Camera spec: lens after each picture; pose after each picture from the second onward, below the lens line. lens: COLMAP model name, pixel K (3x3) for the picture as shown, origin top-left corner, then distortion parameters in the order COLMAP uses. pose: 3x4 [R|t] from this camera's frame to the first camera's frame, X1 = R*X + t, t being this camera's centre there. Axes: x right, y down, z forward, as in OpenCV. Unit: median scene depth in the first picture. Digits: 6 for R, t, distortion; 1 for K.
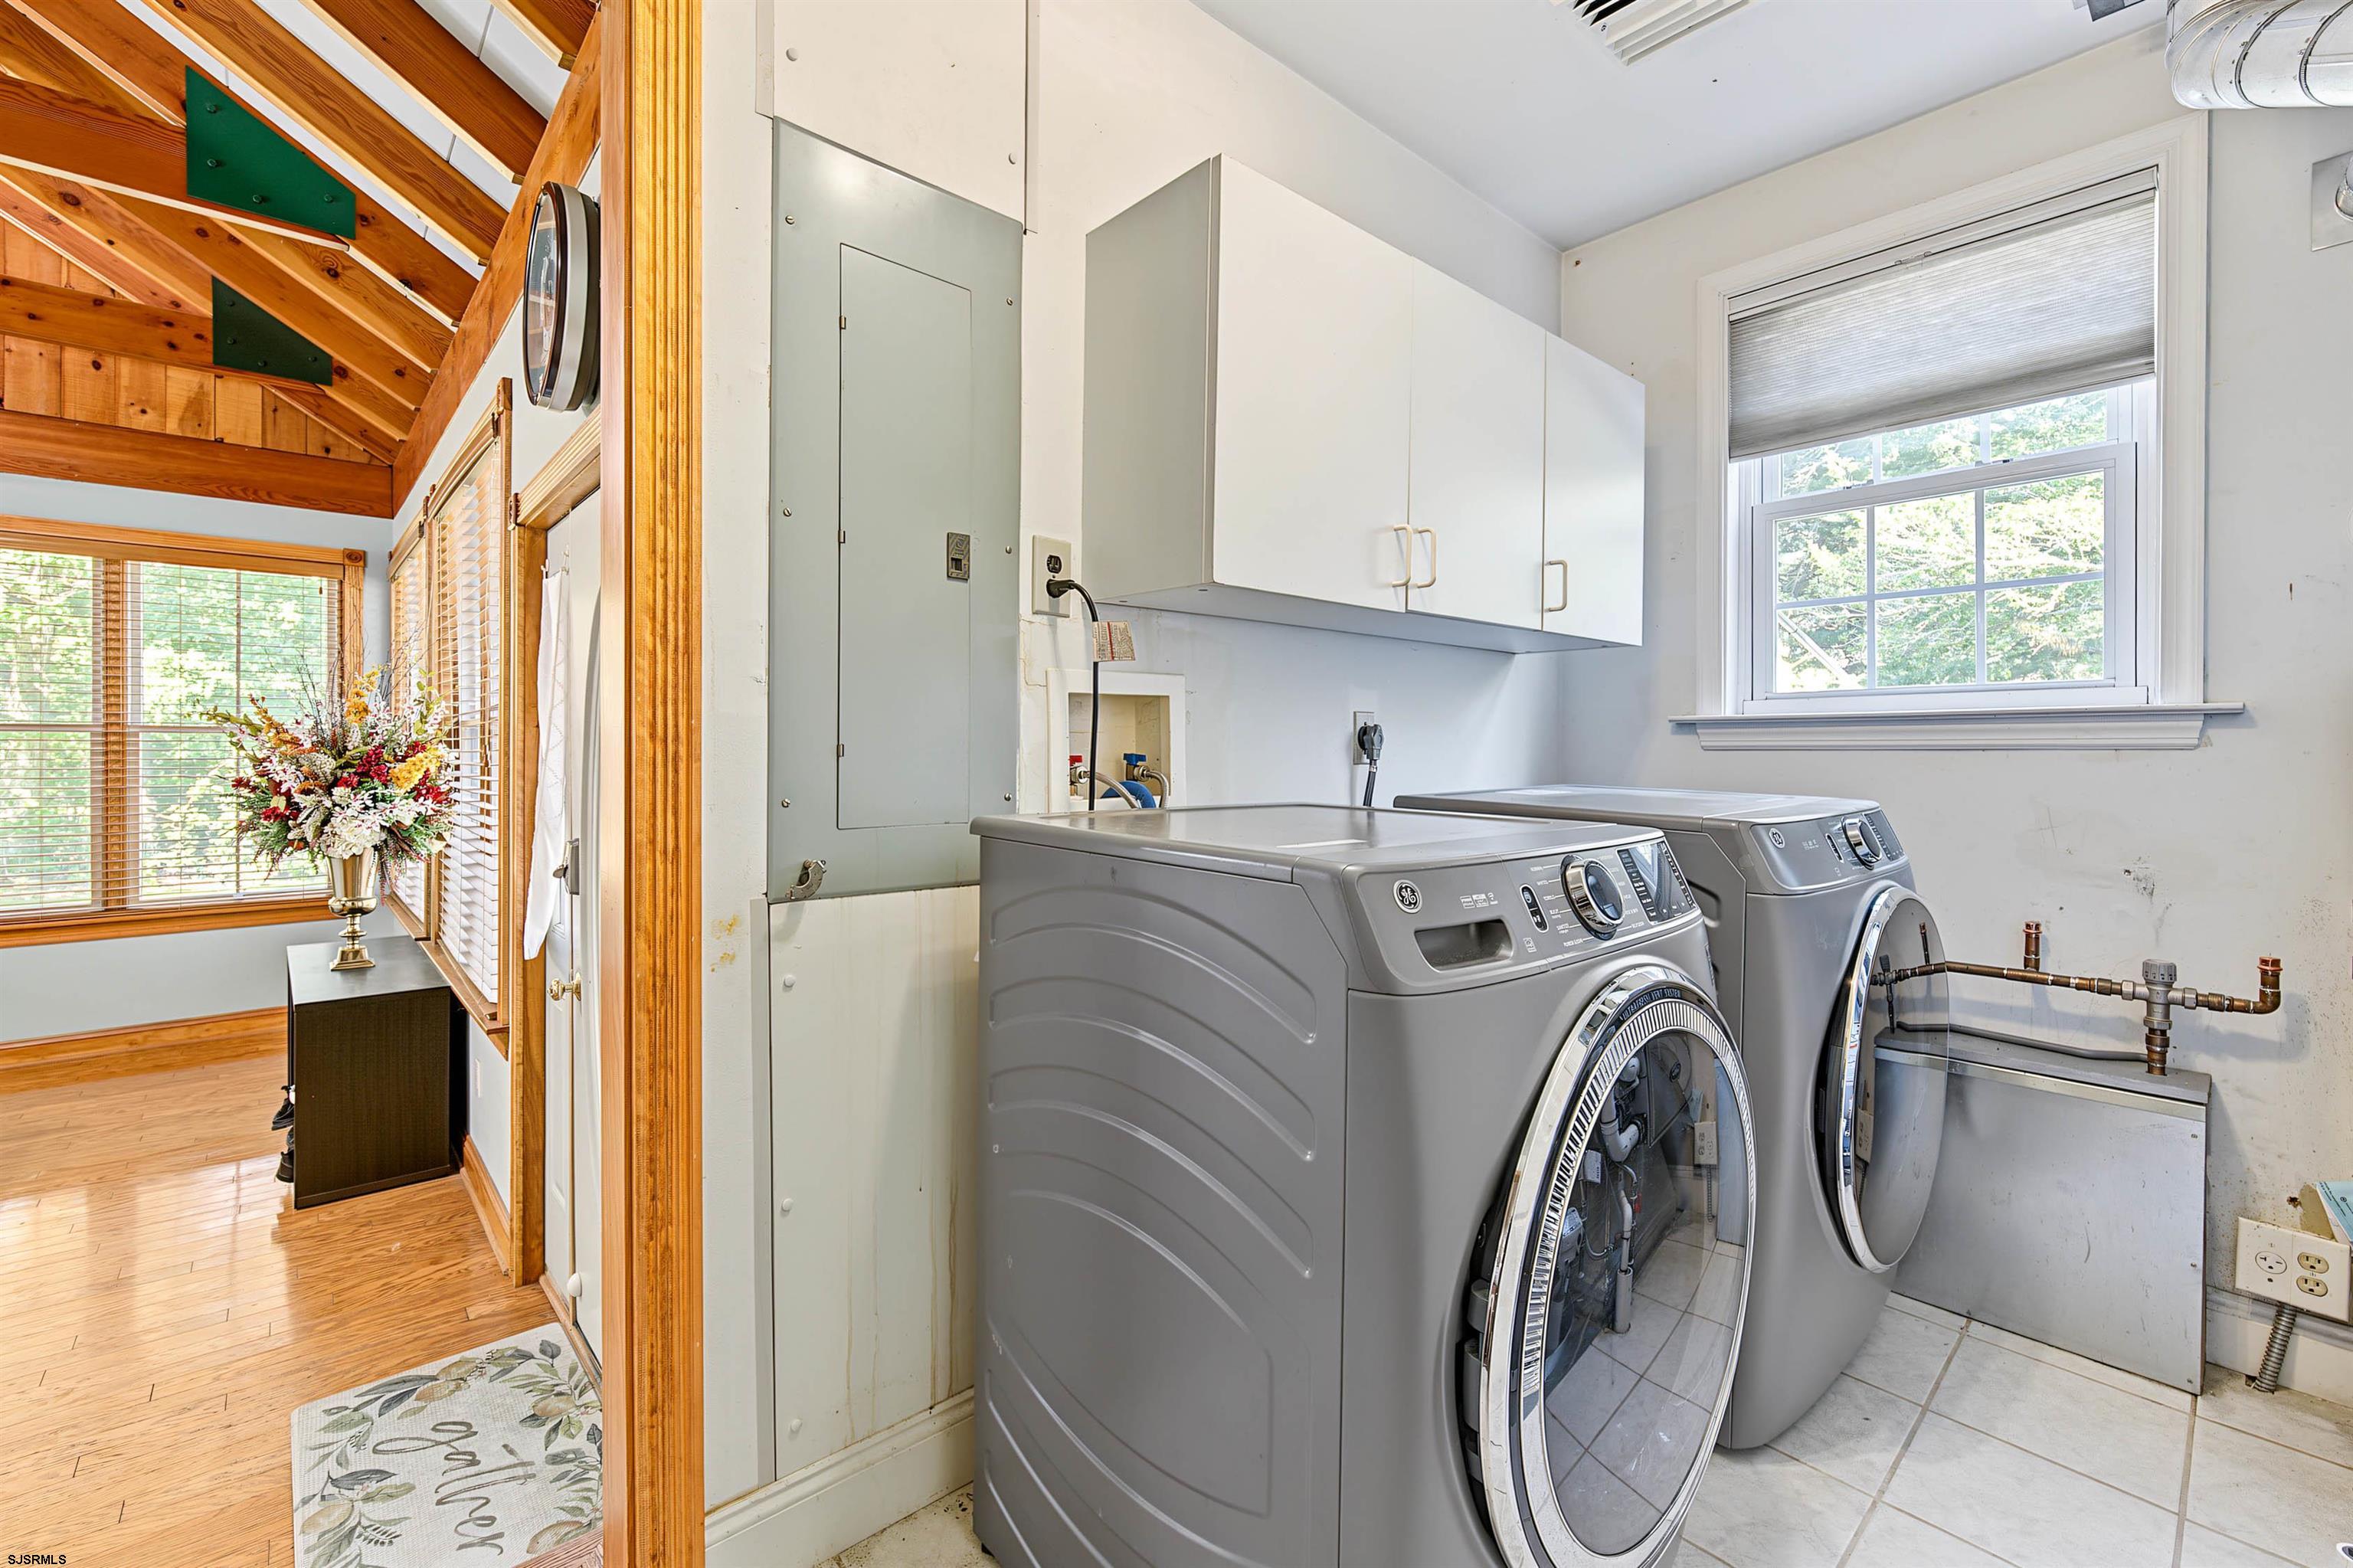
lens RADIAL K [[983.3, 0, 1161.0], [0, 983.3, 747.6], [0, 0, 1]] dist [-0.000935, 0.000425]
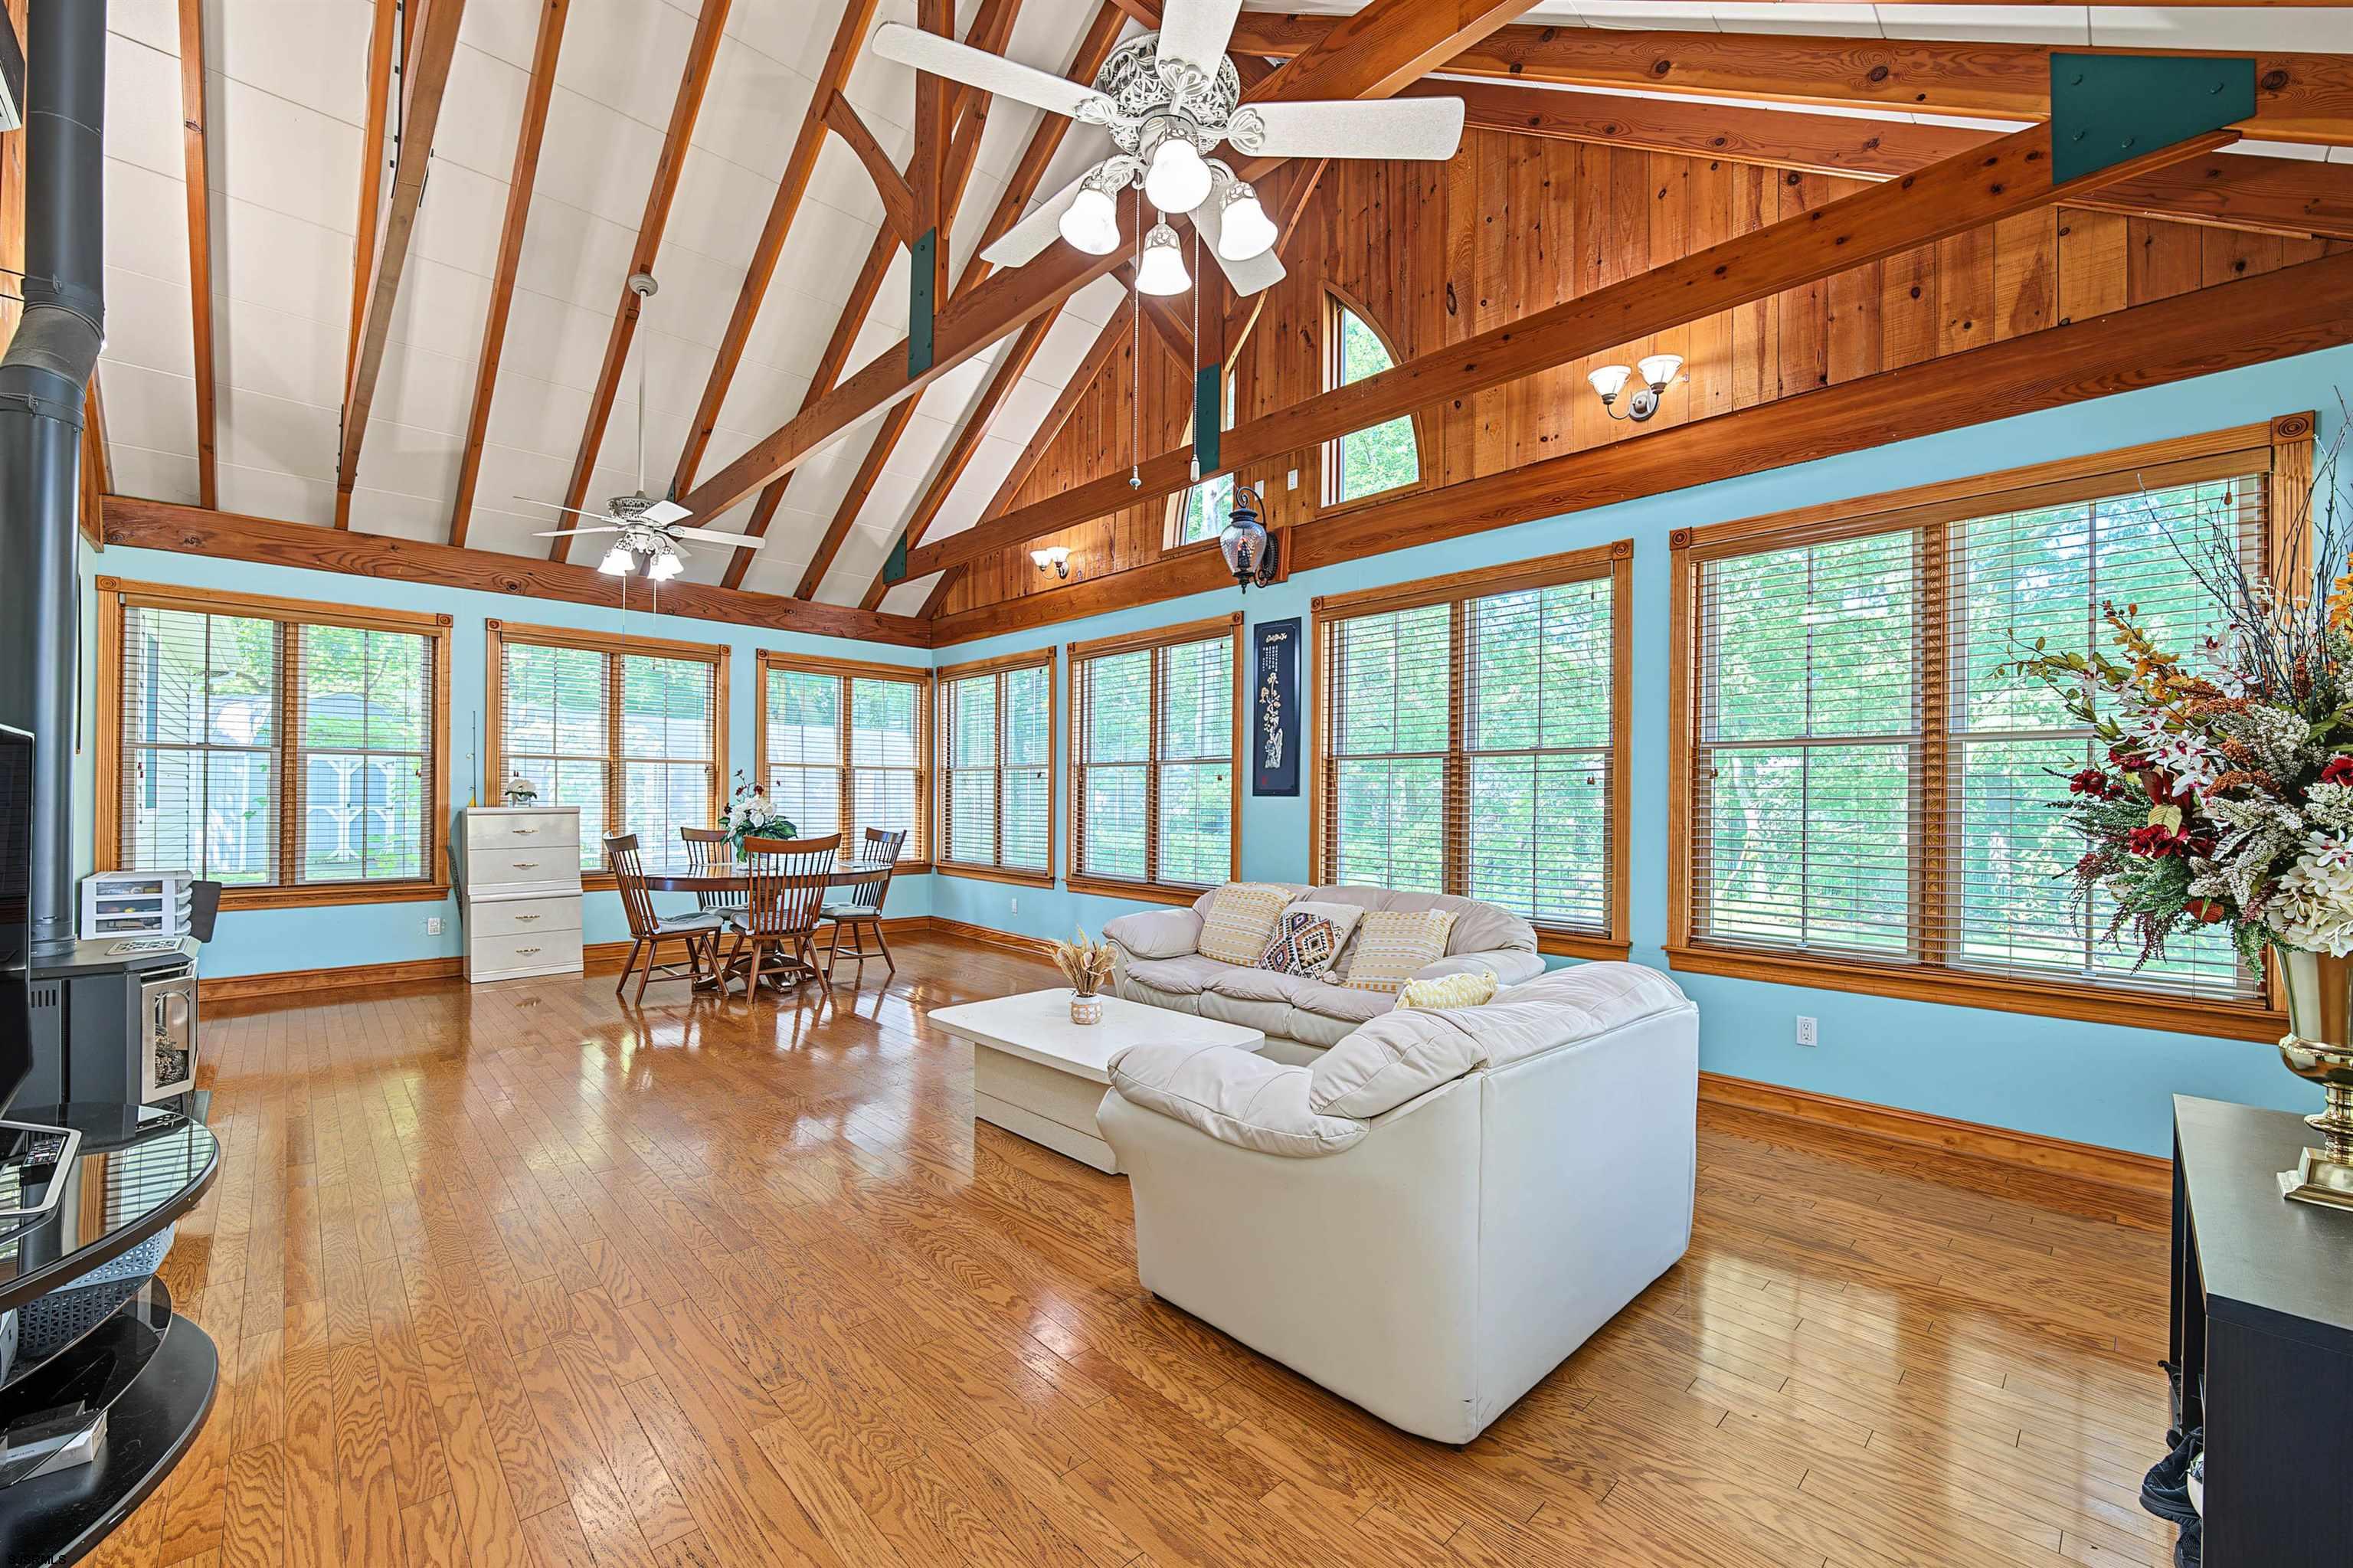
lens RADIAL K [[933.0, 0, 1182.9], [0, 933.0, 803.2], [0, 0, 1]] dist [-0.004418, 0.000209]
pose [[0.037510, -0.000971, -0.999296, -0.348387], [-0.004497, 0.999989, -0.001140, 0.038742], [0.999286, 0.004537, 0.037505, 0.378987]]
